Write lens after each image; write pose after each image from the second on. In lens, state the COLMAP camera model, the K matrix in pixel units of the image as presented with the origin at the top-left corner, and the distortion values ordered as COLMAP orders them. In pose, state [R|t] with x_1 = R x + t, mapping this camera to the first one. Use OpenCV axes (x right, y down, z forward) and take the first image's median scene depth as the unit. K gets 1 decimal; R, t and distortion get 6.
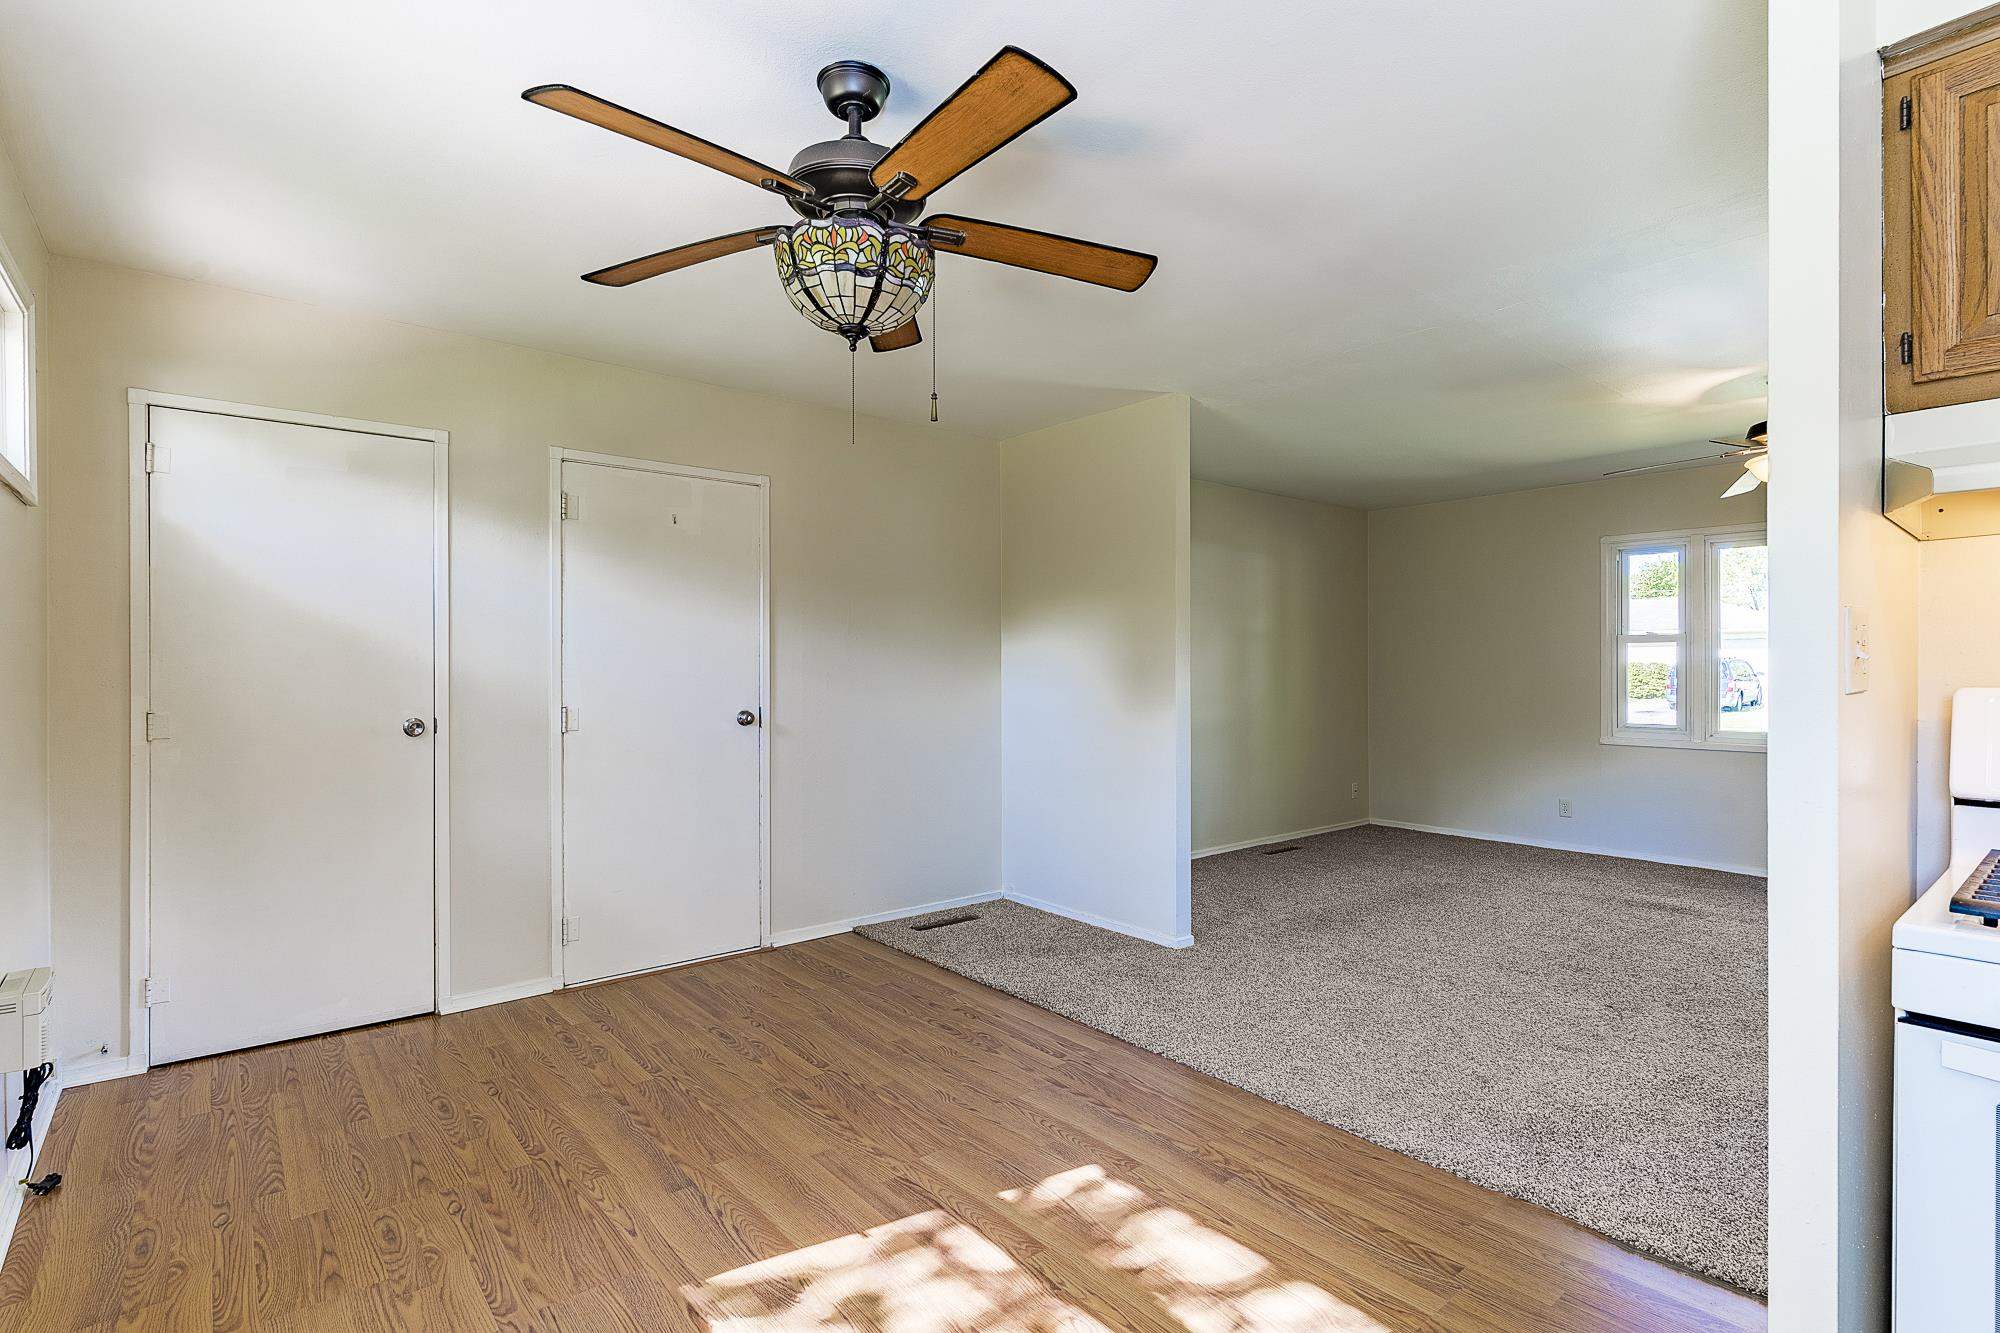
lens RADIAL K [[955.9, 0, 1004.8], [0, 955.9, 669.3], [0, 0, 1]] dist [-0.001117, -0.000550]
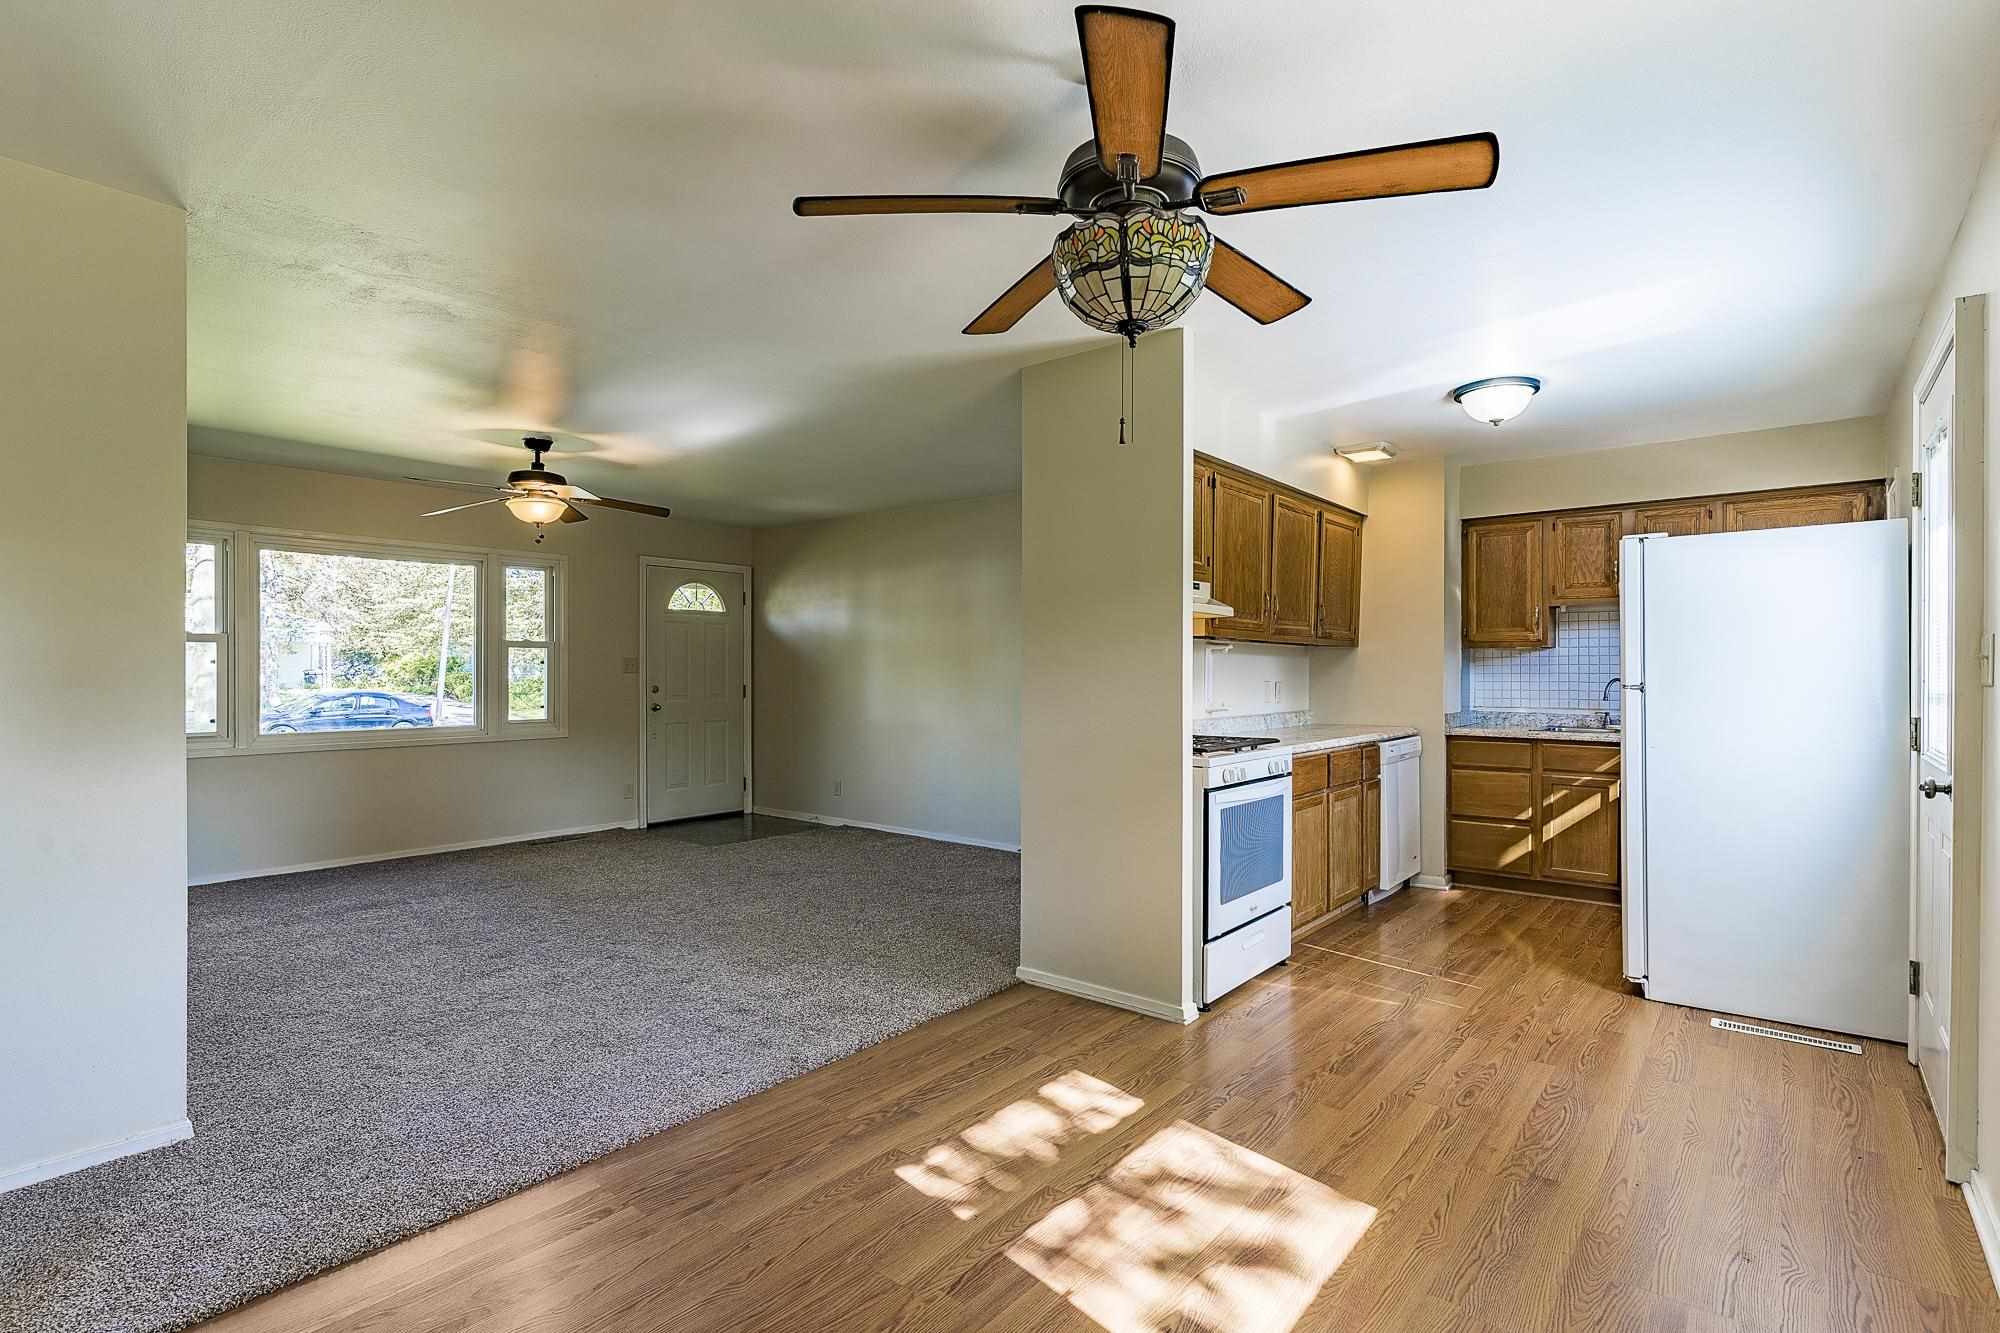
lens RADIAL K [[969.1, 0, 1000.0], [0, 969.1, 666.5], [0, 0, 1]] dist [0.002120, -0.000043]
pose [[-0.192681, 0.002690, 0.981258, -0.711869], [0.001536, 0.999996, -0.002440, -0.003586], [-0.981260, 0.001037, -0.192685, 0.845019]]
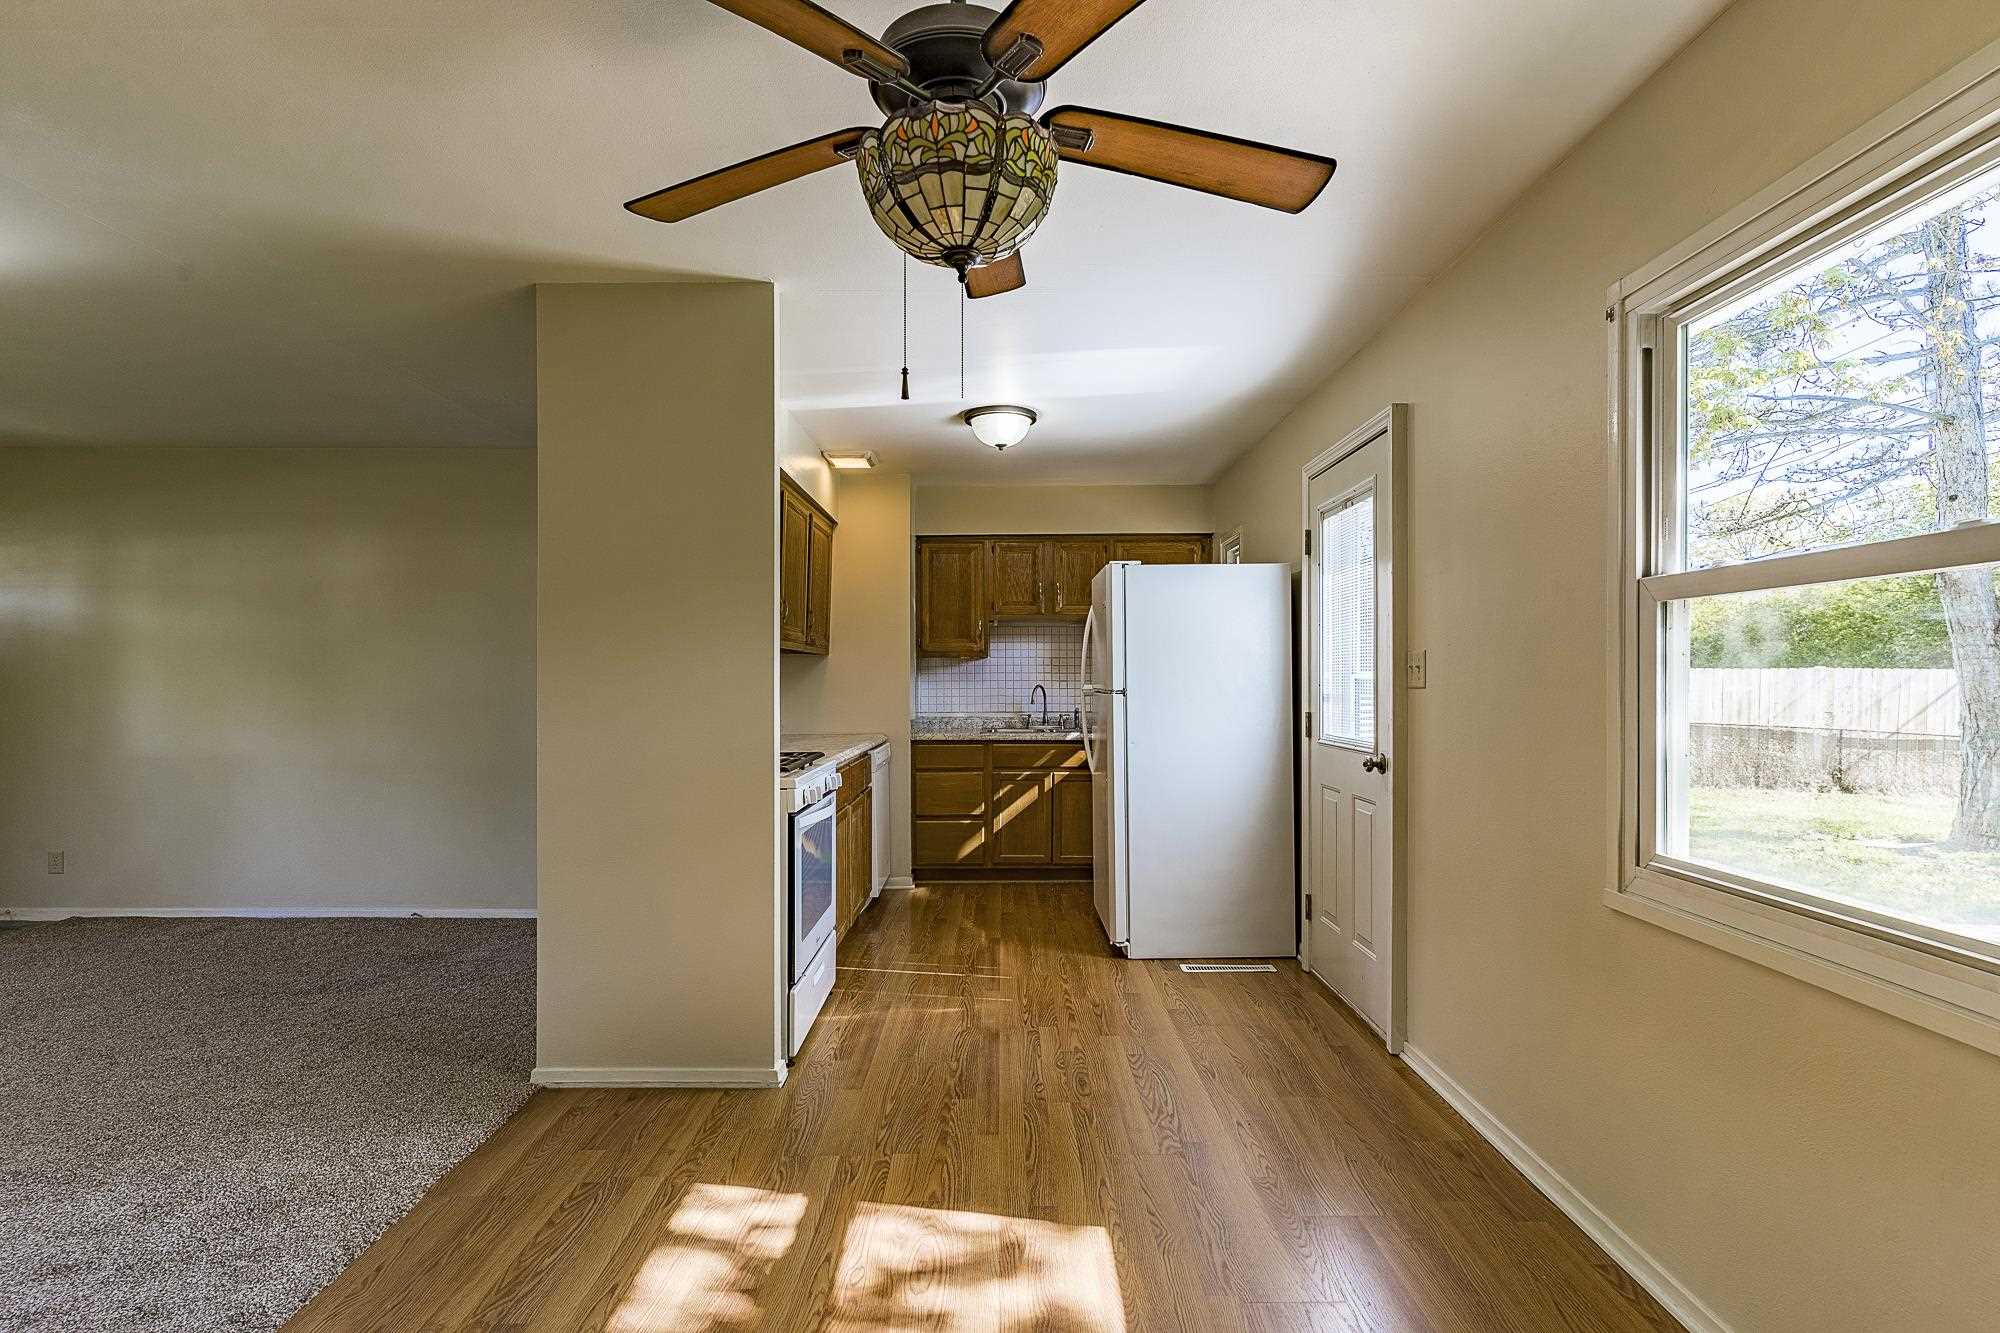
lens RADIAL K [[975.4, 0, 1006.3], [0, 975.4, 674.3], [0, 0, 1]] dist [0.003064, -0.000491]
pose [[-0.770131, 0.004421, 0.637871, -0.455424], [0.004144, 0.999990, -0.001928, -0.003170], [-0.637873, 0.001158, -0.770141, 1.024905]]
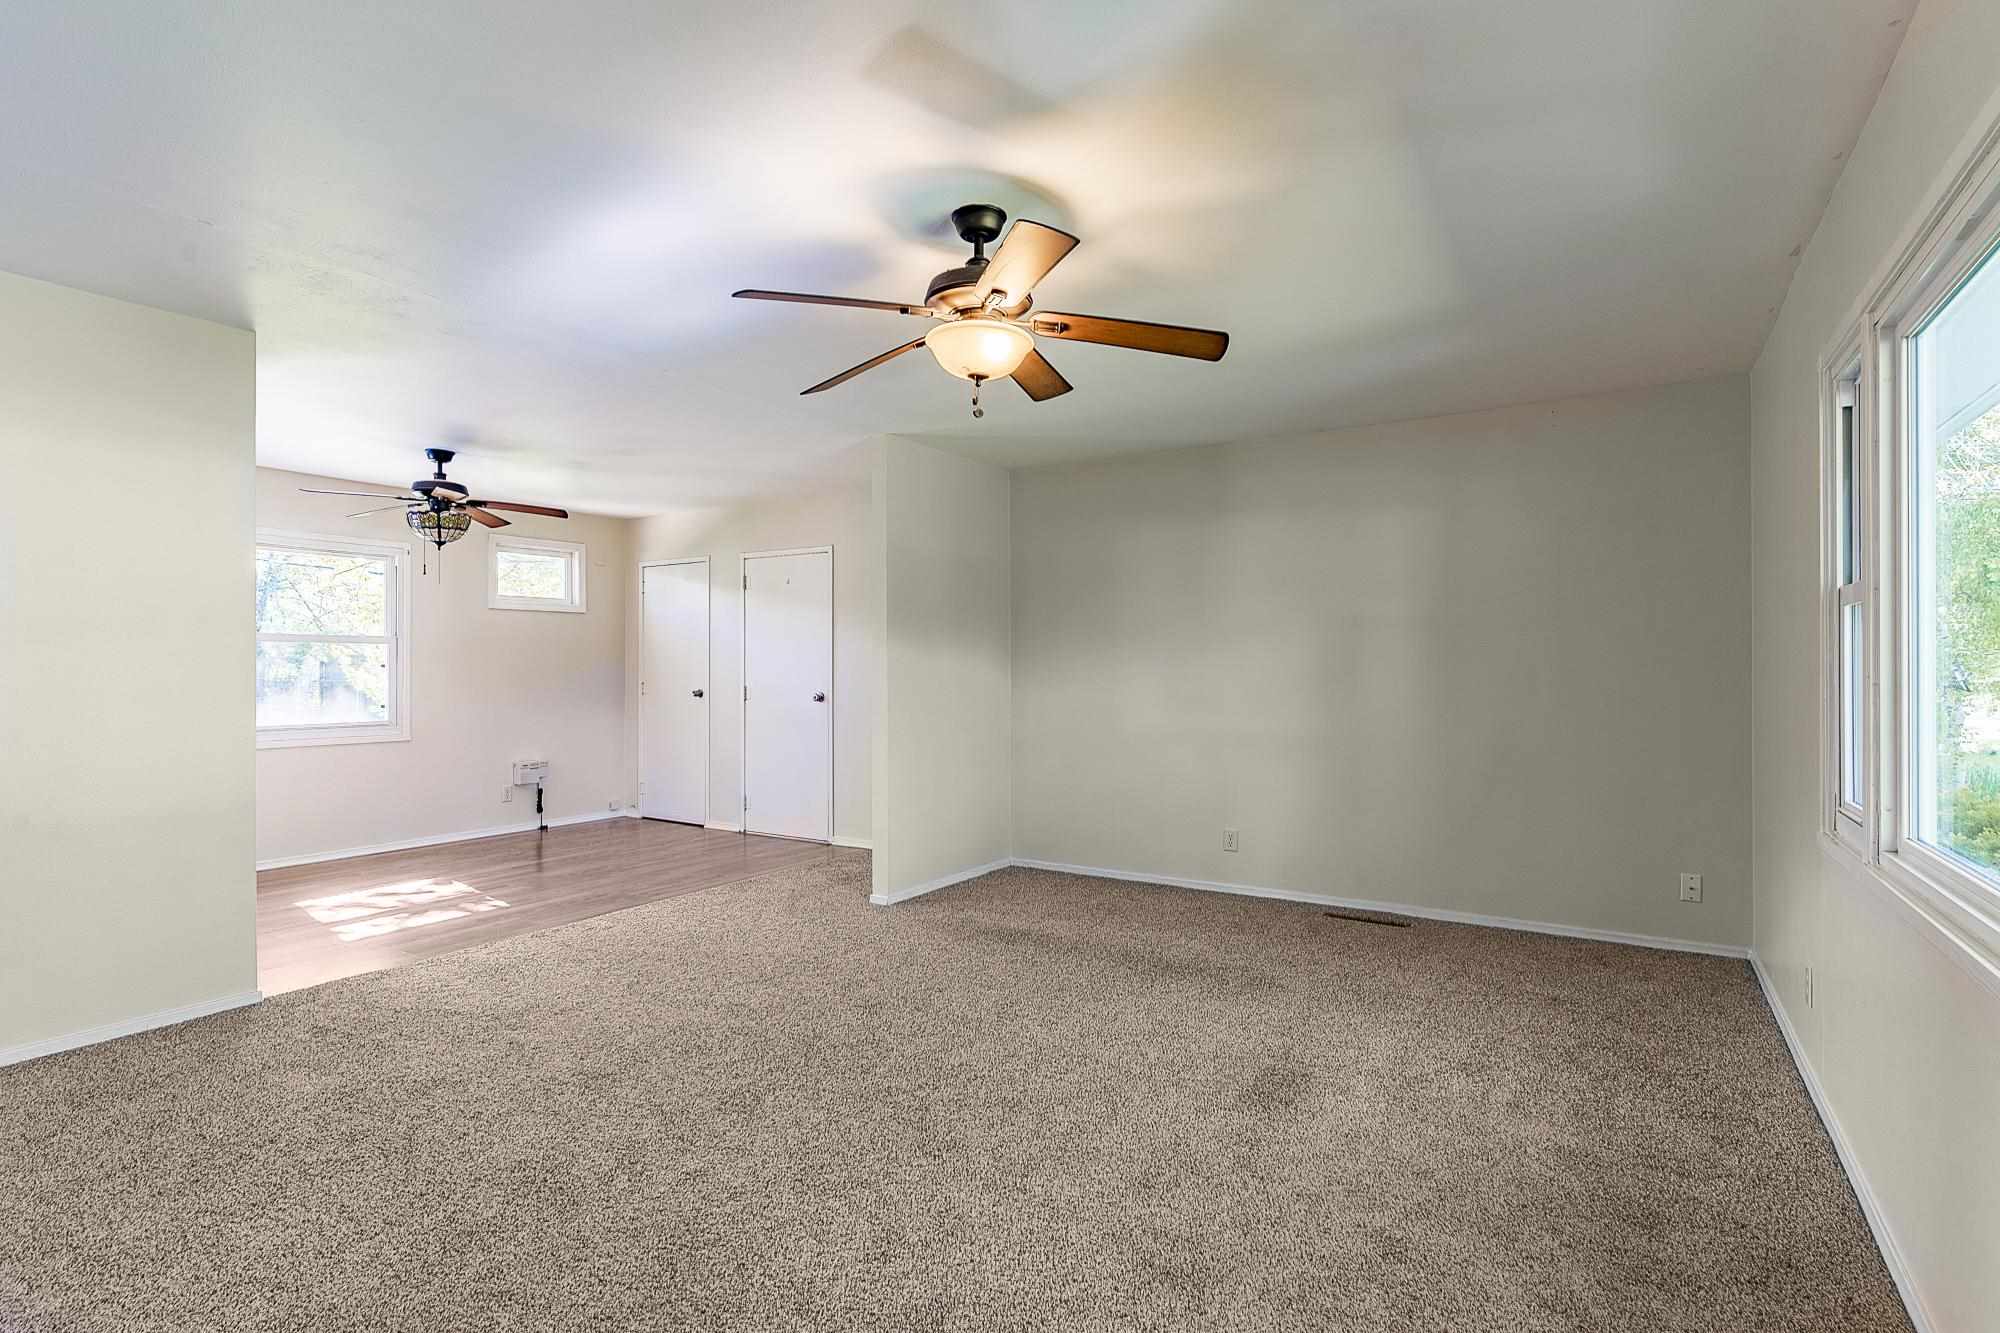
lens RADIAL K [[982.4, 0, 994.3], [0, 982.4, 659.9], [0, 0, 1]] dist [-0.000875, -0.000138]
pose [[0.307764, -0.004696, -0.951451, 1.909452], [-0.001427, 0.999984, -0.005398, -0.005669], [0.951462, 0.003019, 0.307752, 1.048820]]
